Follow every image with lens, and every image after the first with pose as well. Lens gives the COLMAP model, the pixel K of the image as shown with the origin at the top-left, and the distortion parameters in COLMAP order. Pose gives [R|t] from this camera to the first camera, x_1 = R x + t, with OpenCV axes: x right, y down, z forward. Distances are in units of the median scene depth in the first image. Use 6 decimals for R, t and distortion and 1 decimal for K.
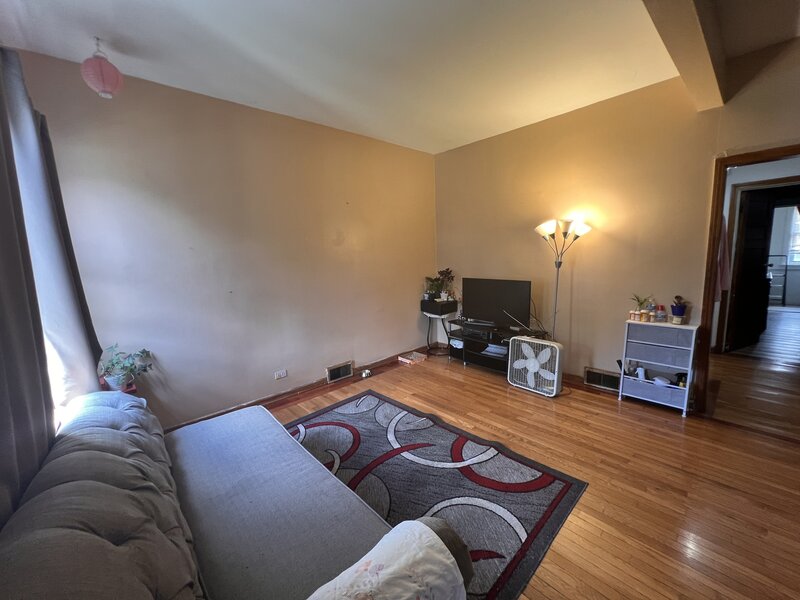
lens RADIAL K [[323.2, 0, 400.0], [0, 323.2, 300.0], [0, 0, 1]] dist [-0.002439, 0.000017]
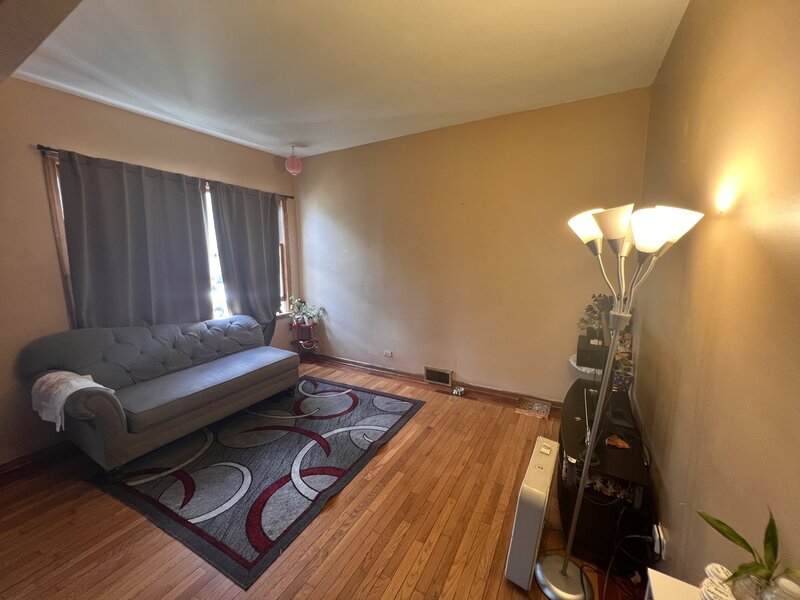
lens RADIAL K [[323.2, 0, 400.0], [0, 323.2, 300.0], [0, 0, 1]] dist [-0.002439, 0.000017]
pose [[0.309848, 0.183592, -0.932892, 0.938654], [-0.144203, 0.978904, 0.144752, -0.192292], [0.939787, 0.089675, 0.329786, 0.754328]]
